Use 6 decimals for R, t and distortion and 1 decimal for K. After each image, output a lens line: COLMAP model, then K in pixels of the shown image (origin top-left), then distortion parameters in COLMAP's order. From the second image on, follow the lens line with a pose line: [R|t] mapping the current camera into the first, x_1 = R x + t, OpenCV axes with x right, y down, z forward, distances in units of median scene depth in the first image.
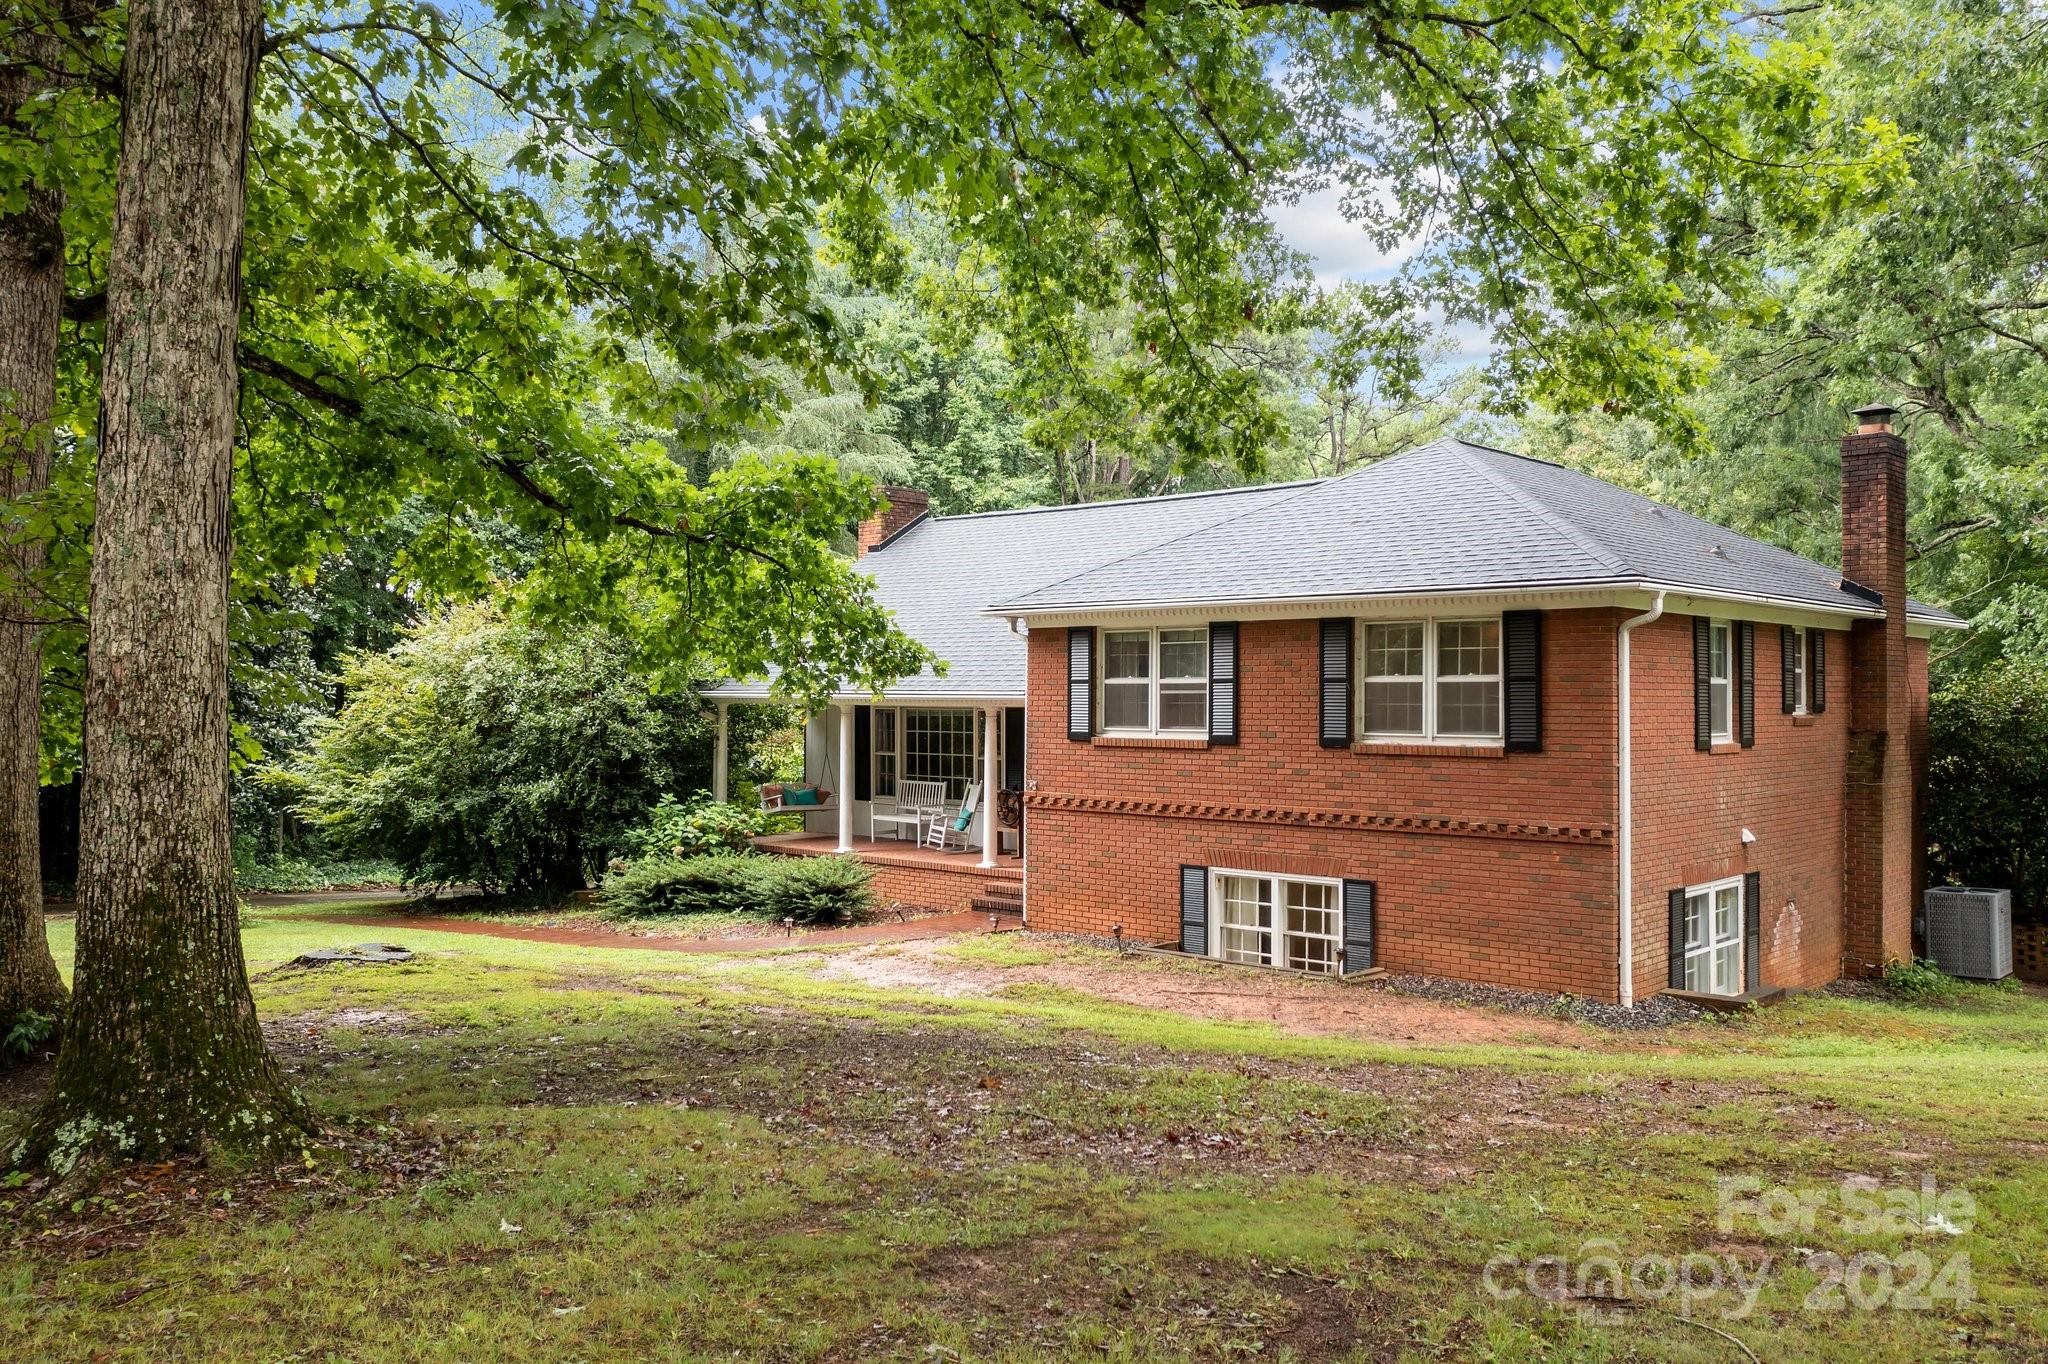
lens RADIAL K [[1655.4, 0, 1022.0], [0, 1655.4, 684.4], [0, 0, 1]] dist [-0.007413, -0.004251]
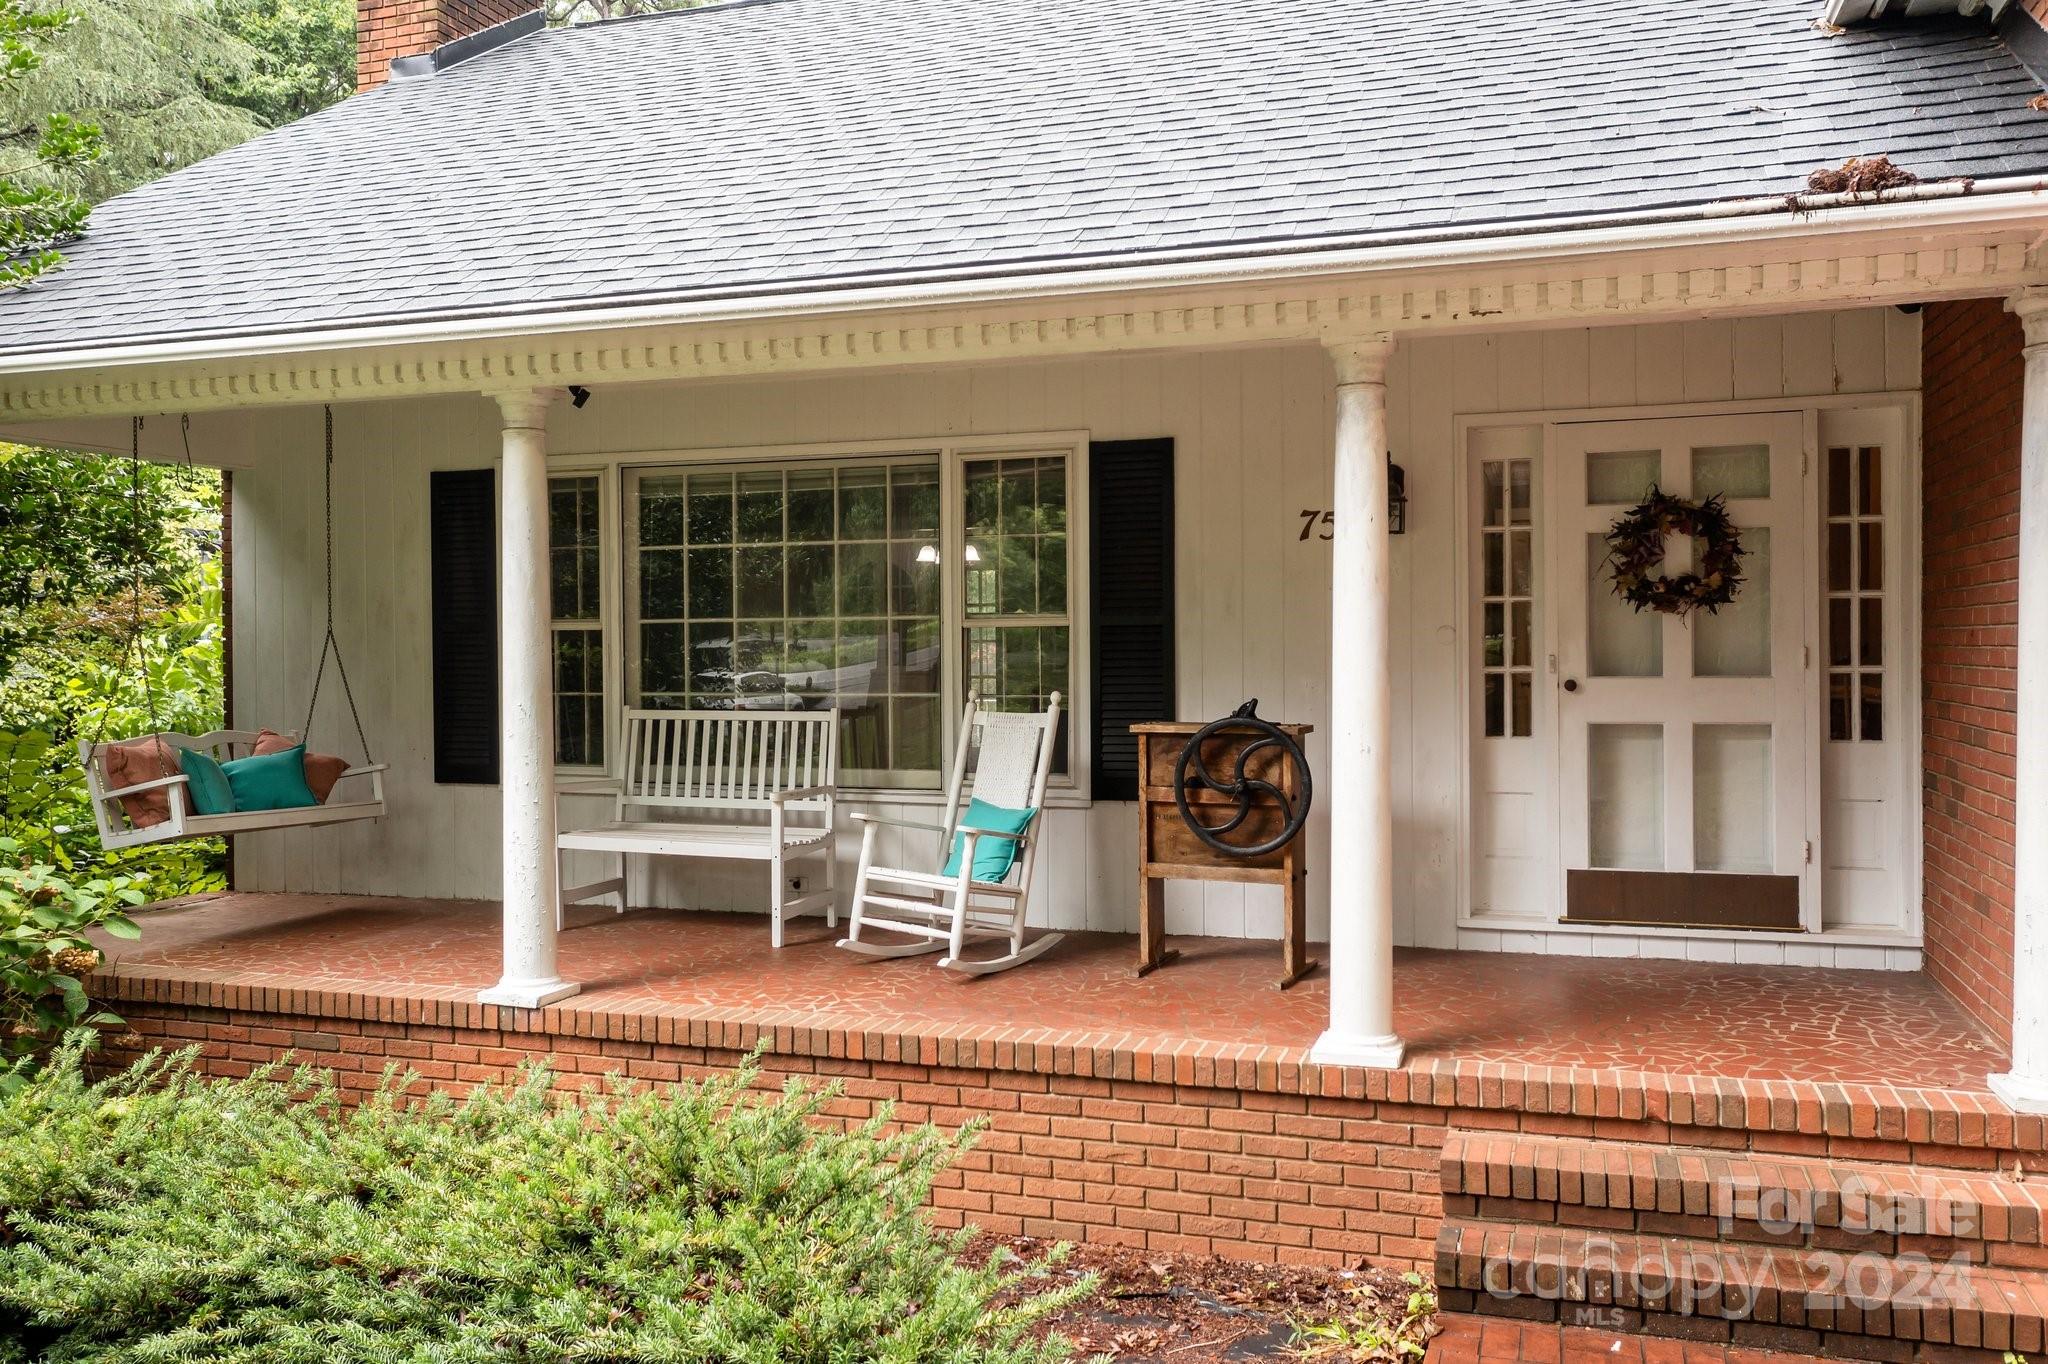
lens RADIAL K [[1655.4, 0, 1030.4], [0, 1655.4, 673.9], [0, 0, 1]] dist [-0.007413, -0.004251]
pose [[0.909965, -0.016392, 0.414362, -0.189208], [0.009277, 0.999773, 0.019178, 0.066791], [-0.414582, -0.013608, 0.909910, 1.011777]]
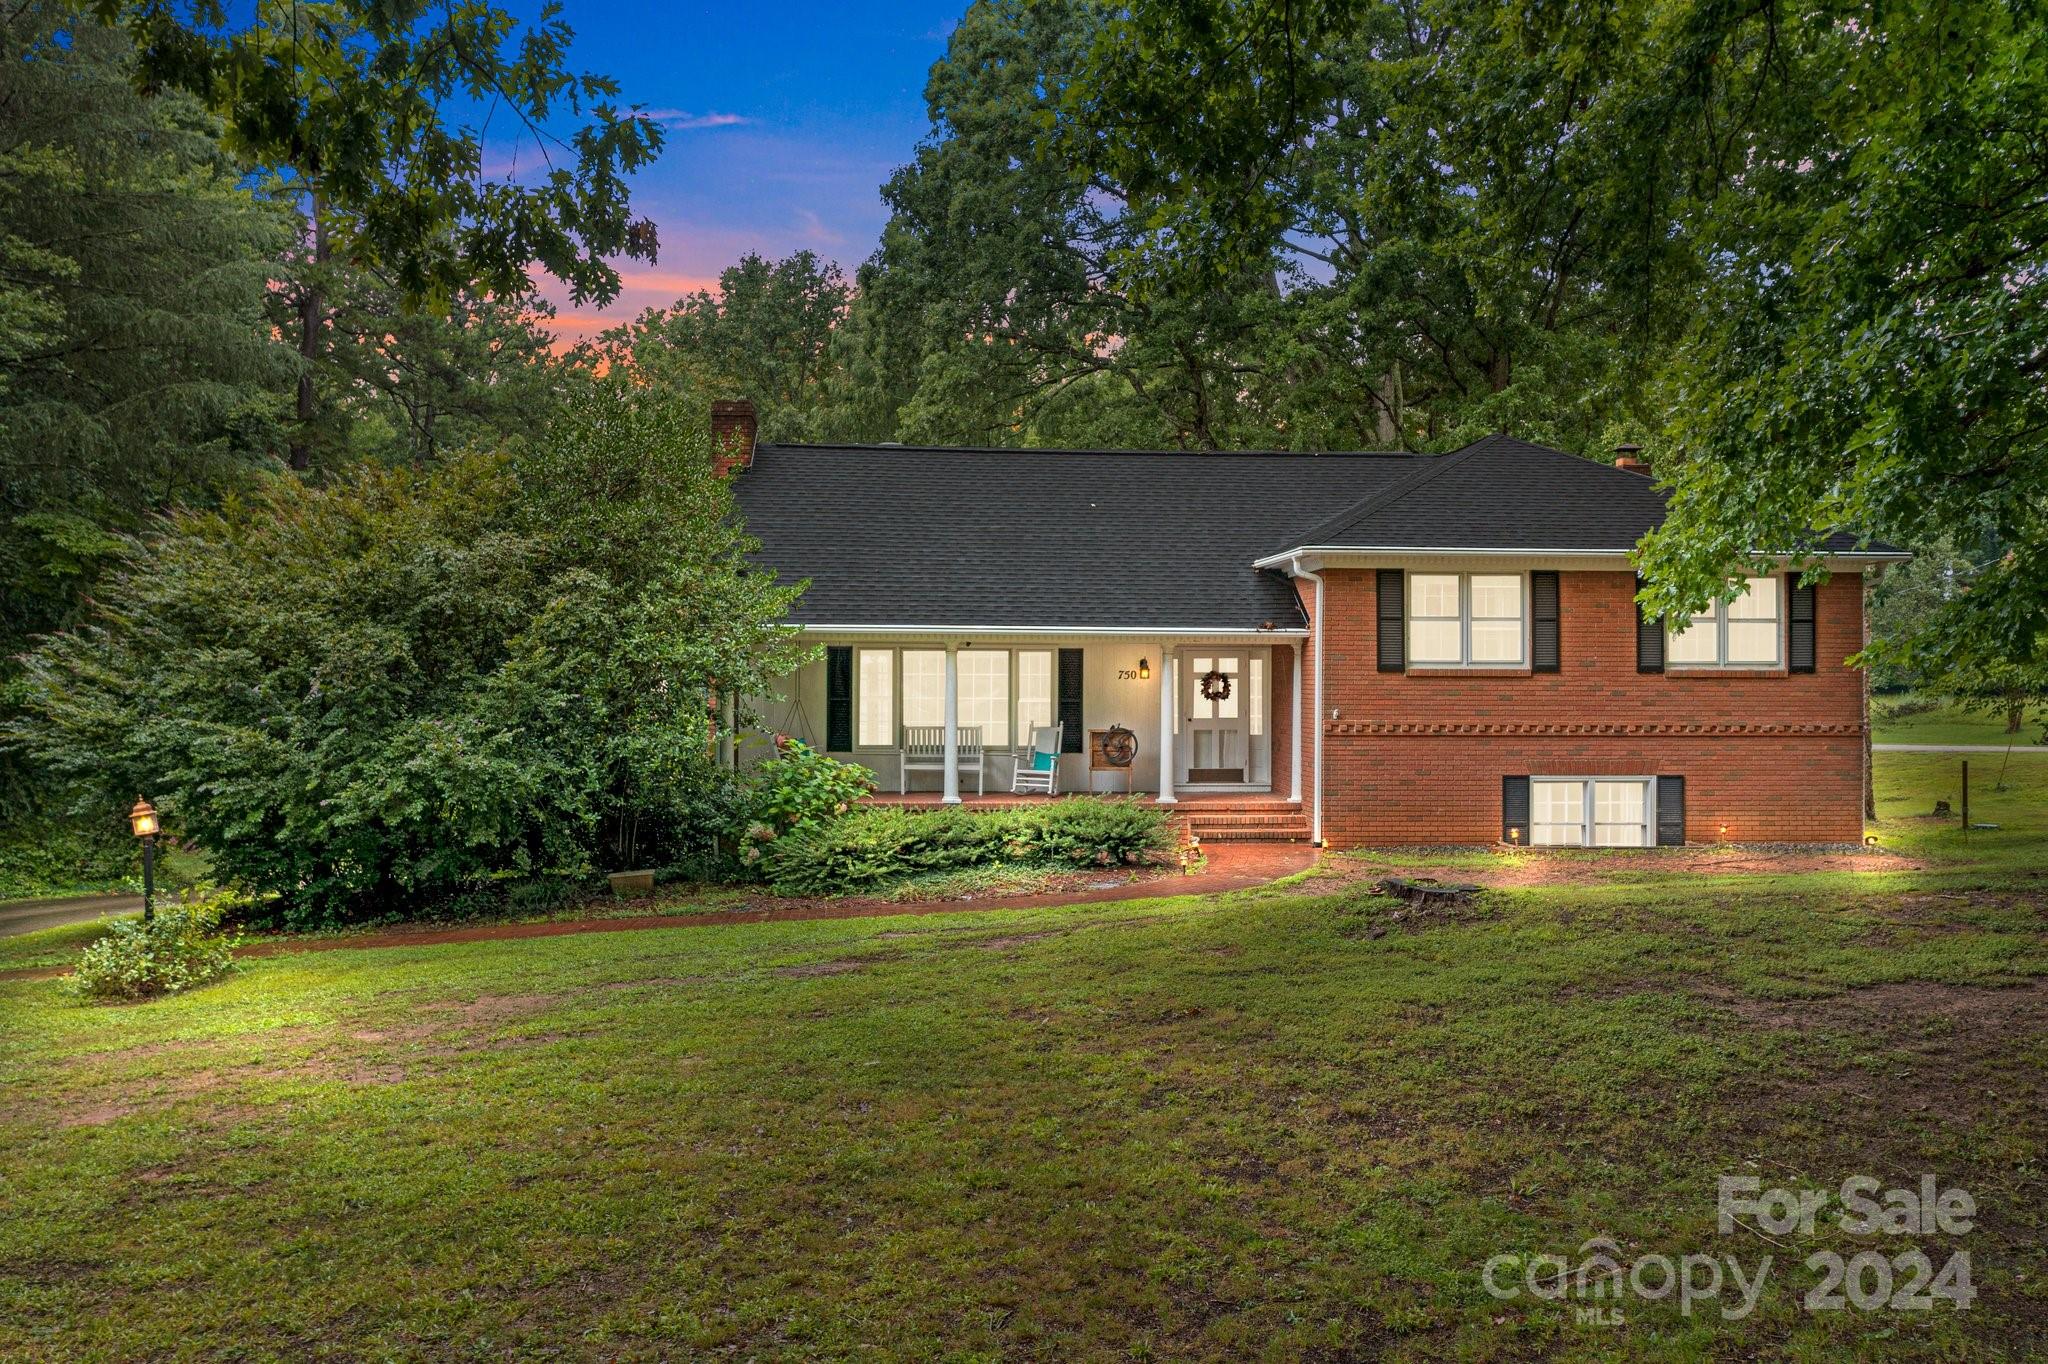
lens RADIAL K [[1655.4, 0, 1023.3], [0, 1655.4, 683.9], [0, 0, 1]] dist [-0.007413, -0.004251]
pose [[0.685796, 0.001577, 0.727792, -1.019432], [-0.006974, 0.999966, 0.004404, 0.042213], [-0.727761, -0.008095, 0.685783, 0.454815]]
